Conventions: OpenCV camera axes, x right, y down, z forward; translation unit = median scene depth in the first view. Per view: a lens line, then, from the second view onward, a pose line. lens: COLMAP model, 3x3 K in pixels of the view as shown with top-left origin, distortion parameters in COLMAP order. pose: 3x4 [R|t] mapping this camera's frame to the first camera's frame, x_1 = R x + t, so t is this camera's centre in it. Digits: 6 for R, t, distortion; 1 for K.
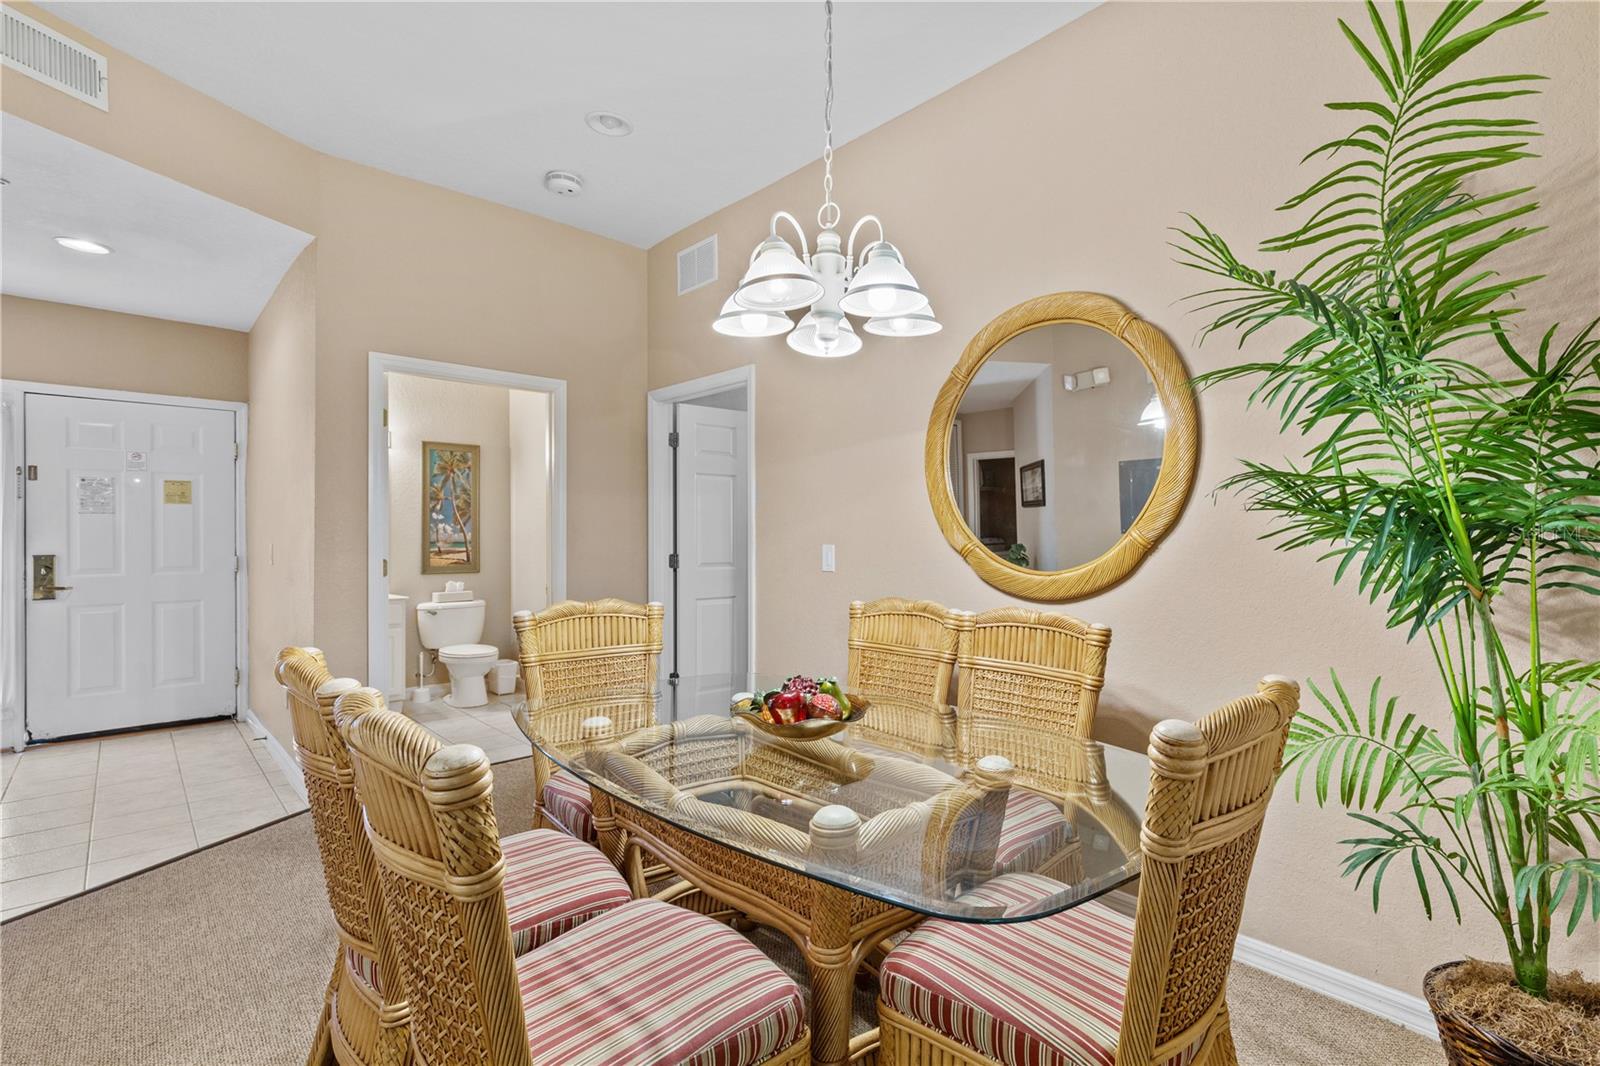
lens RADIAL K [[743.9, 0, 800.7], [0, 743.9, 531.5], [0, 0, 1]] dist [0.009191, -0.002222]
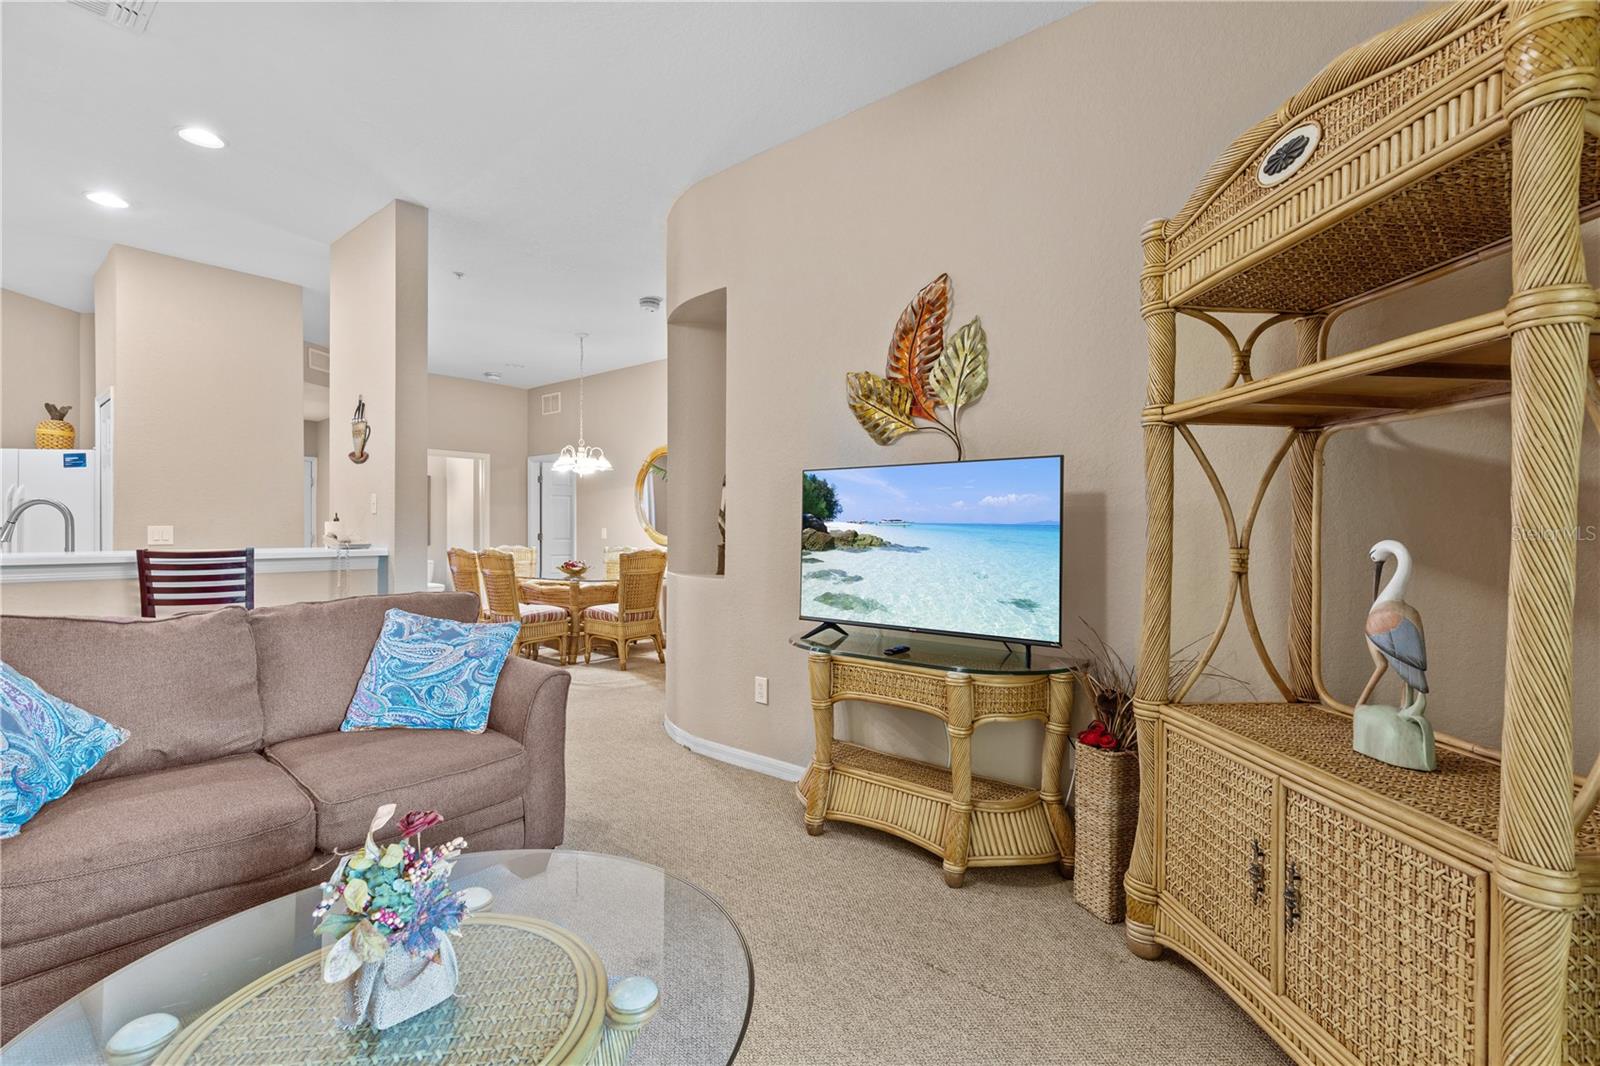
lens RADIAL K [[743.9, 0, 789.0], [0, 743.9, 539.9], [0, 0, 1]] dist [0.009191, -0.002222]
pose [[0.987640, 0.009534, 0.156448, 0.190190], [-0.011016, 0.999902, 0.008612, 0.018103], [-0.156351, -0.010229, 0.987649, -1.158234]]
